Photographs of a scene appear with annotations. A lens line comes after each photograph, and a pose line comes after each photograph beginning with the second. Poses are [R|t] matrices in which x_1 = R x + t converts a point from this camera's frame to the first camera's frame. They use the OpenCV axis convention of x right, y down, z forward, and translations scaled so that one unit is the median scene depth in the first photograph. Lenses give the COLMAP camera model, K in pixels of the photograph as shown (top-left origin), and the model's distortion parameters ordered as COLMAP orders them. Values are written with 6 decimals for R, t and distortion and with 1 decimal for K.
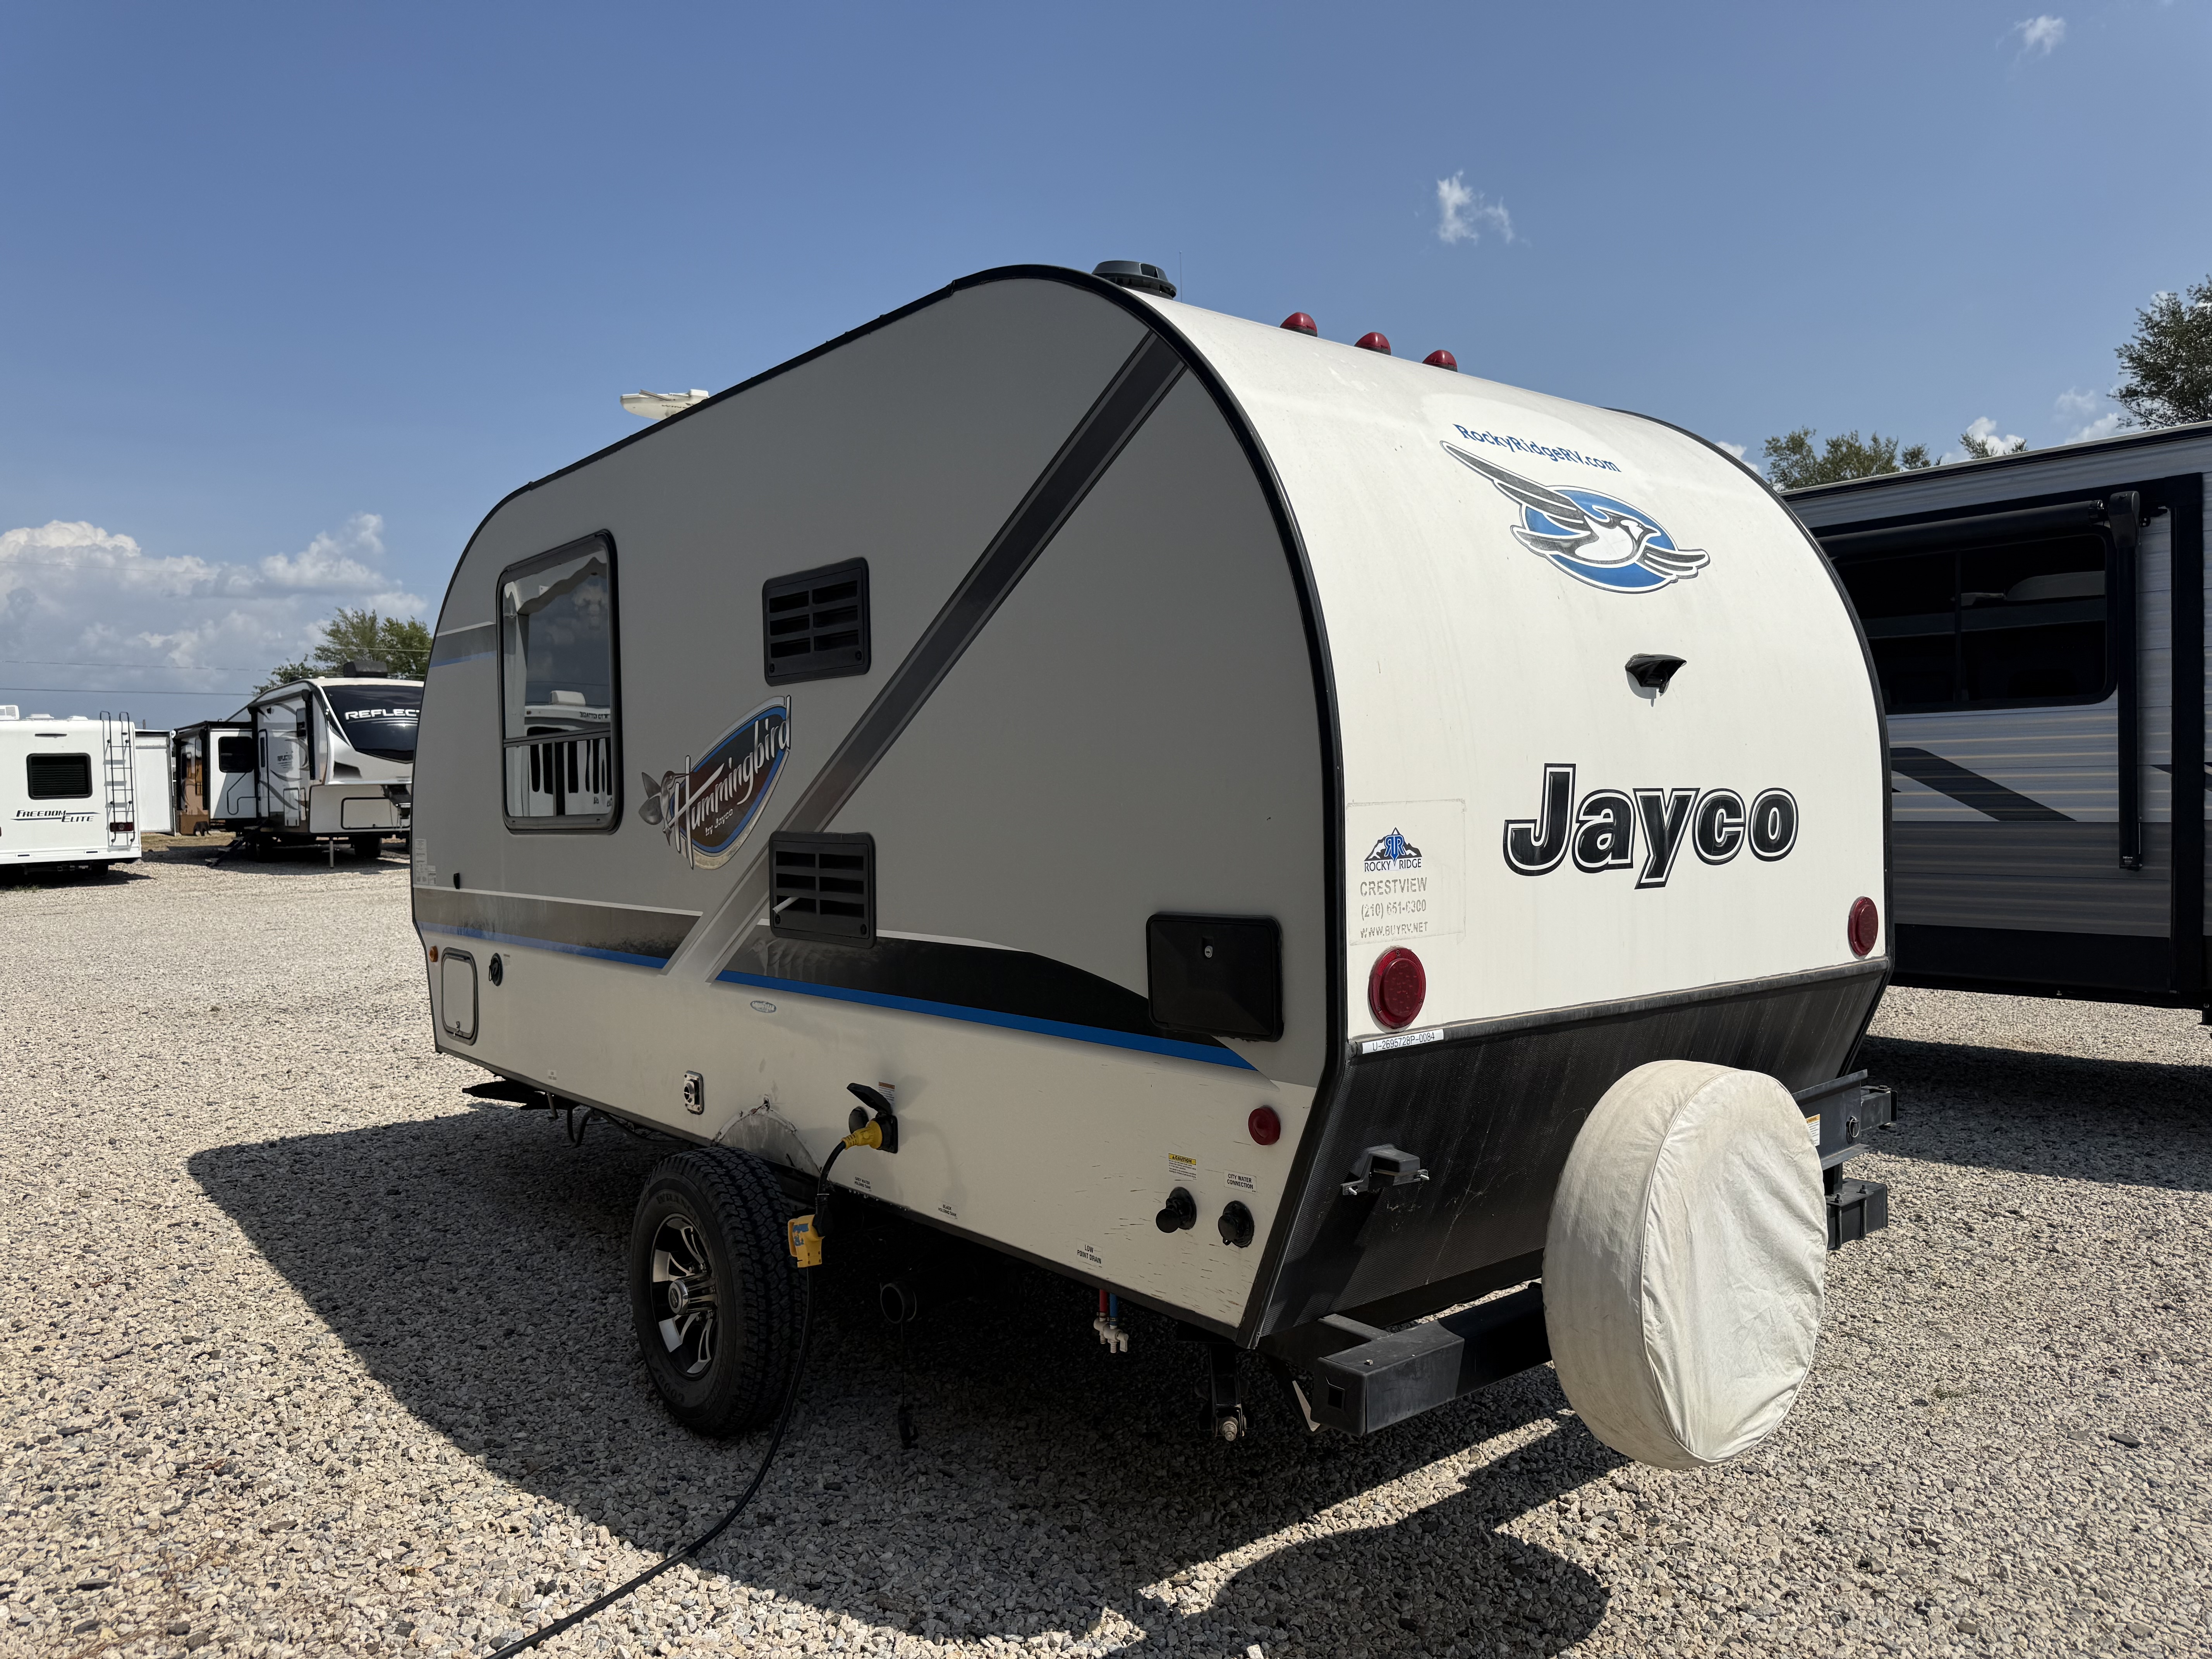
lens RADIAL K [[1569.7, 0, 1107.4], [0, 1569.7, 828.4], [0, 0, 1]] dist [0.044193, -0.050097]
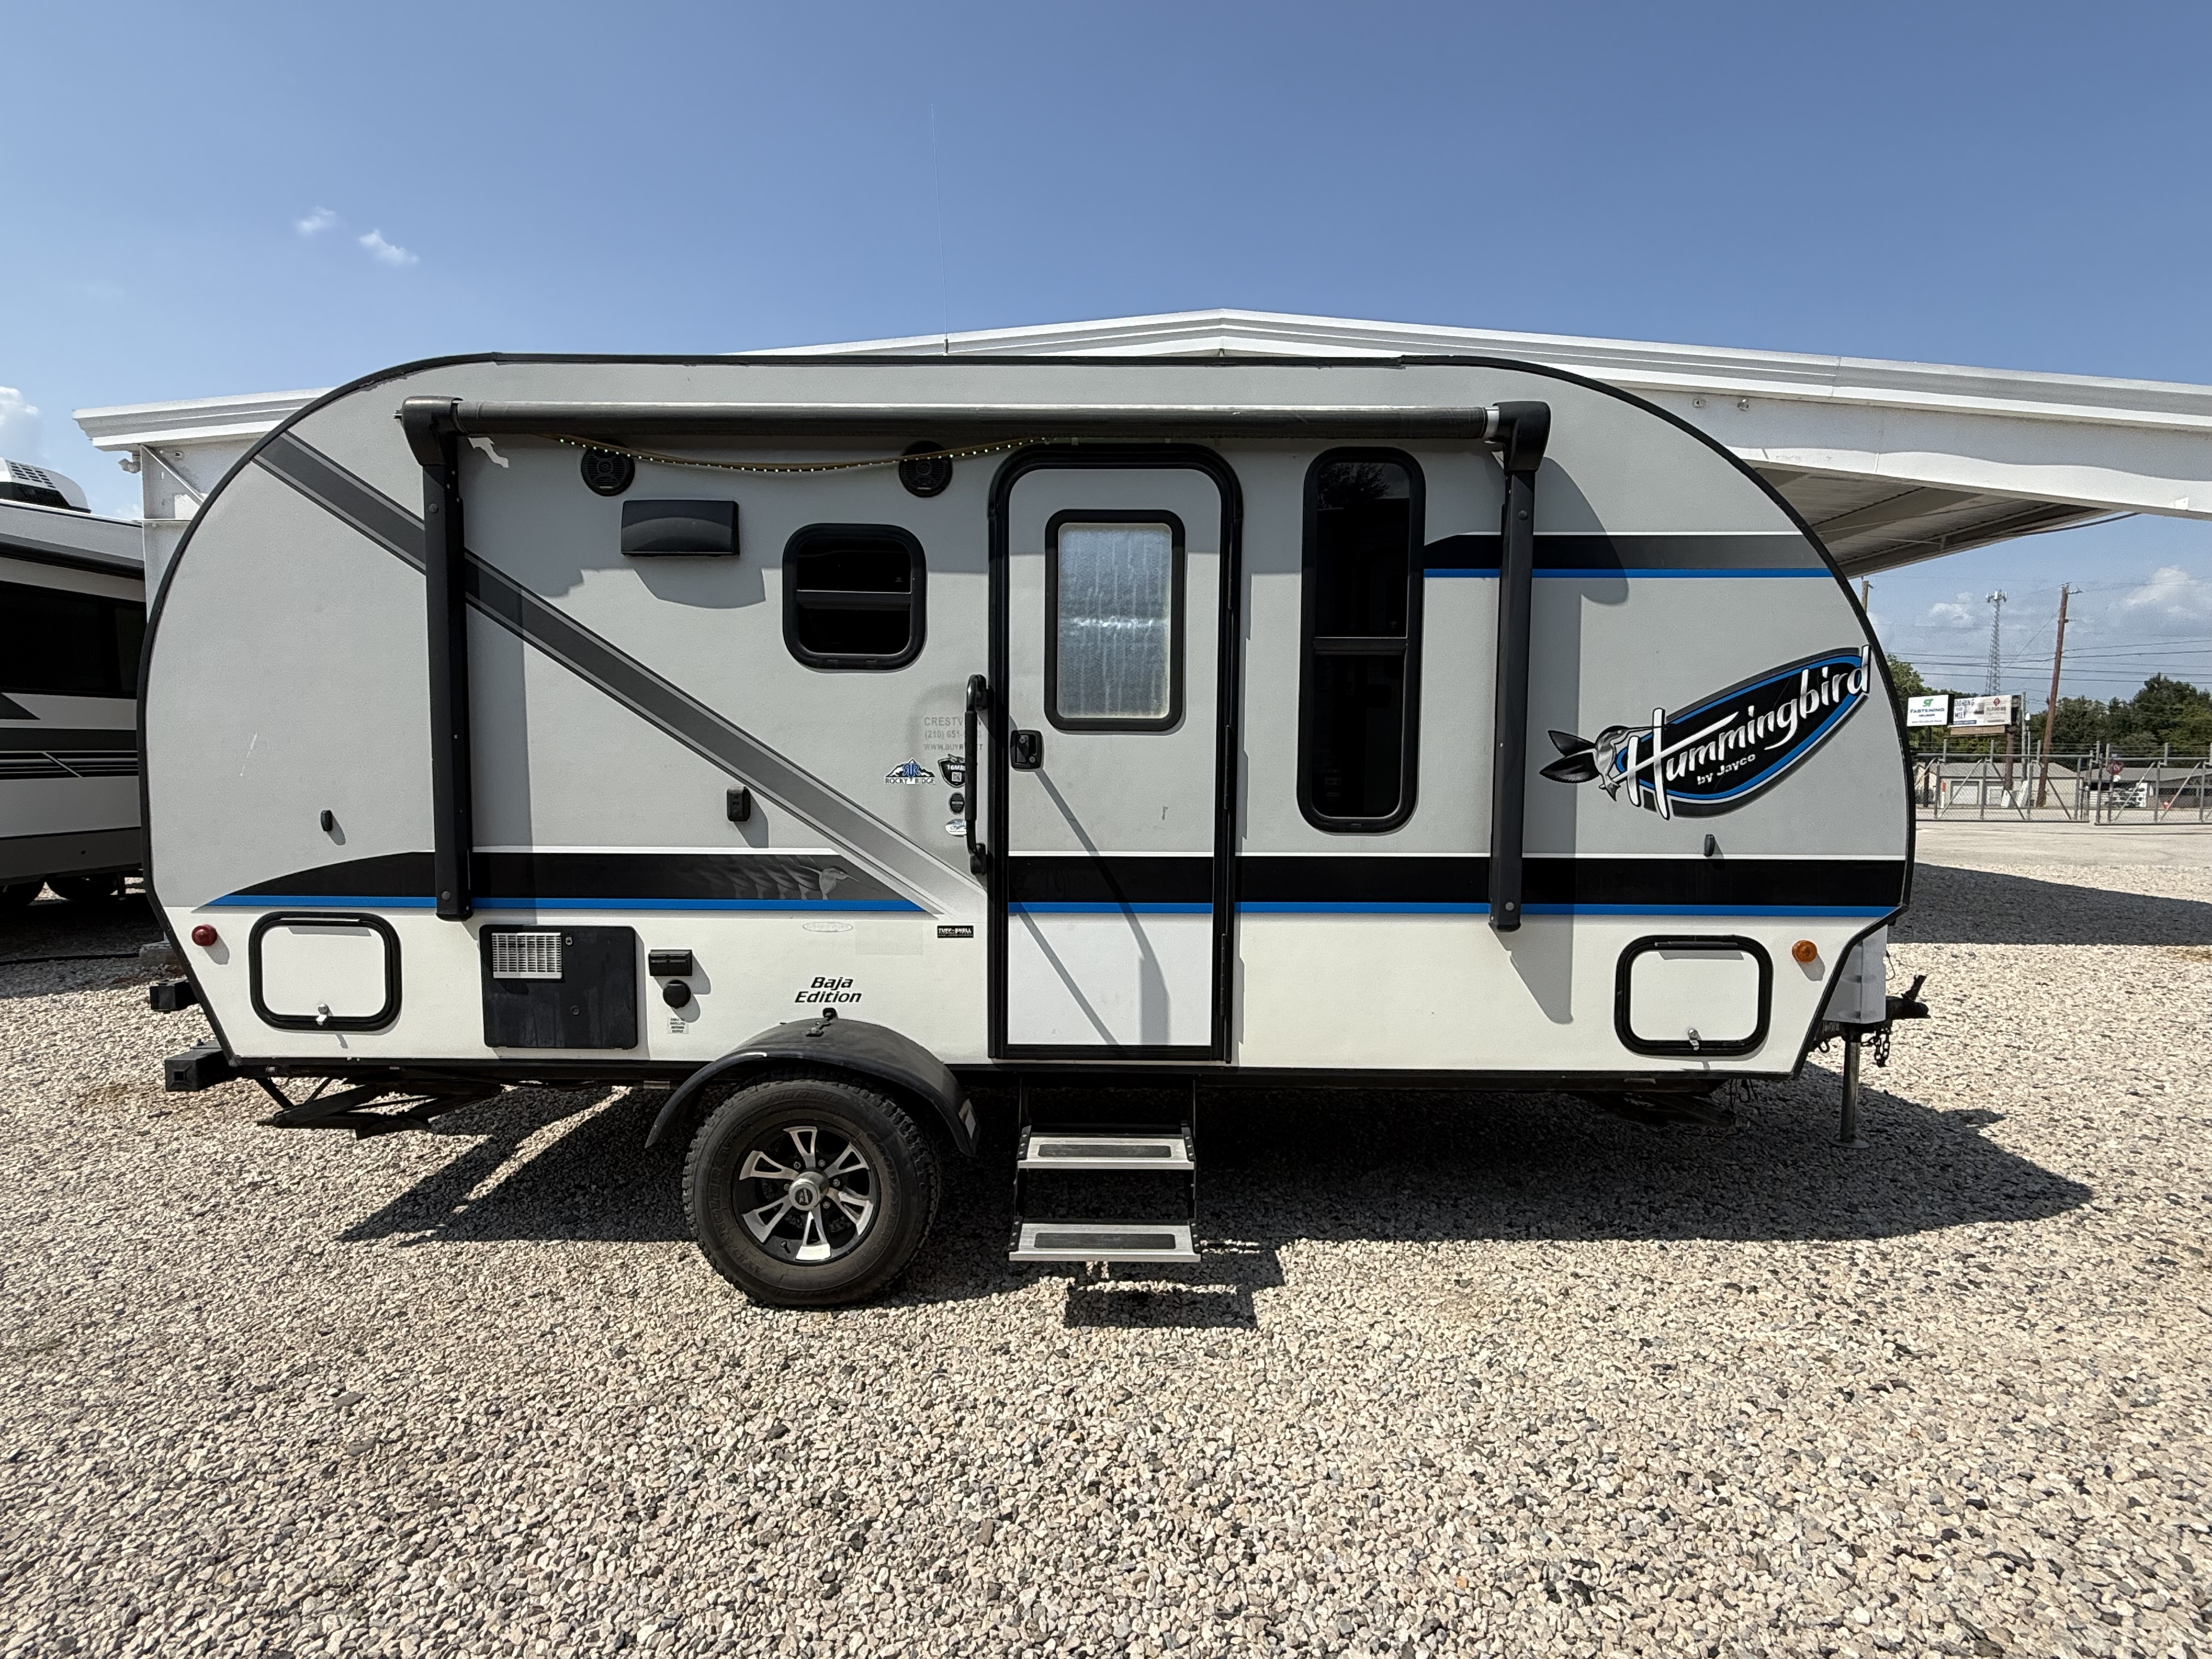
lens RADIAL K [[1060.8, 0, 1105.6], [0, 1060.8, 821.7], [0, 0, 1]] dist [-0.000732, -0.000504]
pose [[-0.644975, 0.062912, -0.761609, 0.722681], [-0.008469, 0.995956, 0.089442, -0.050366], [0.764156, 0.064138, -0.641834, 2.393845]]
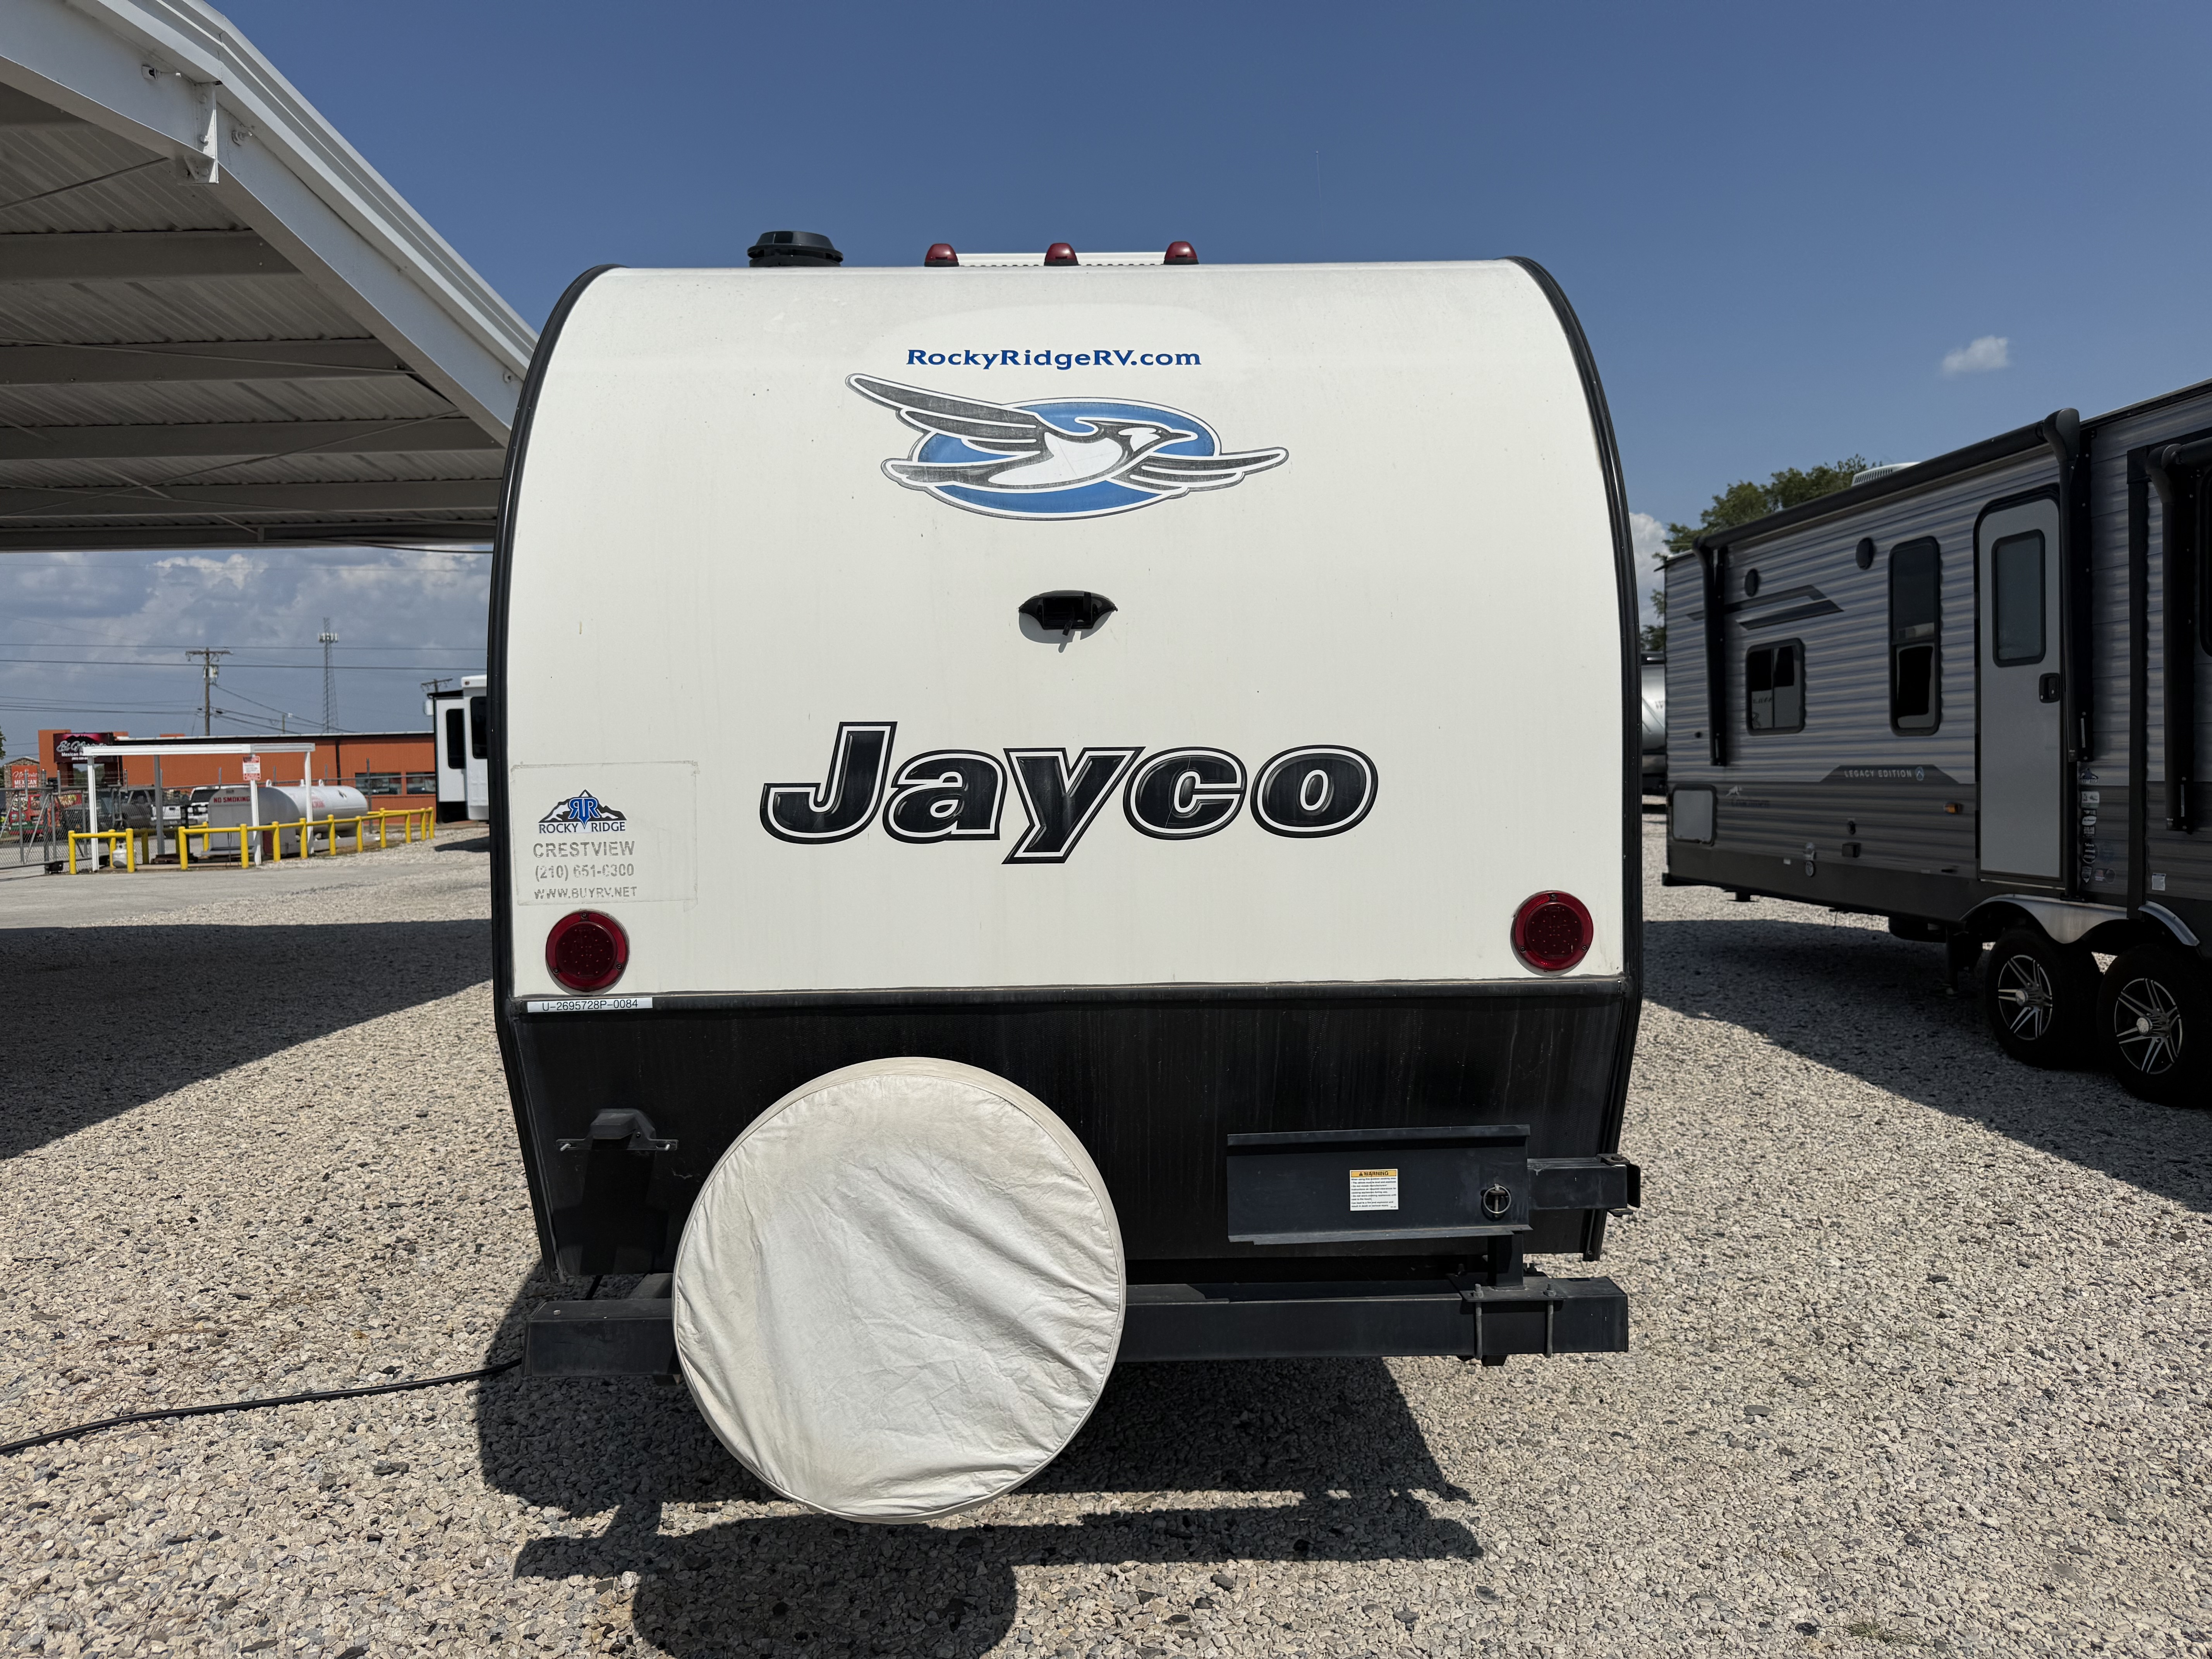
lens RADIAL K [[1569.7, 0, 1103.8], [0, 1569.7, 822.5], [0, 0, 1]] dist [0.044193, -0.050097]
pose [[0.784355, 0.021843, -0.619928, 0.849430], [-0.007455, 0.999640, 0.025790, -0.006621], [0.620268, -0.015607, 0.784235, 0.332480]]
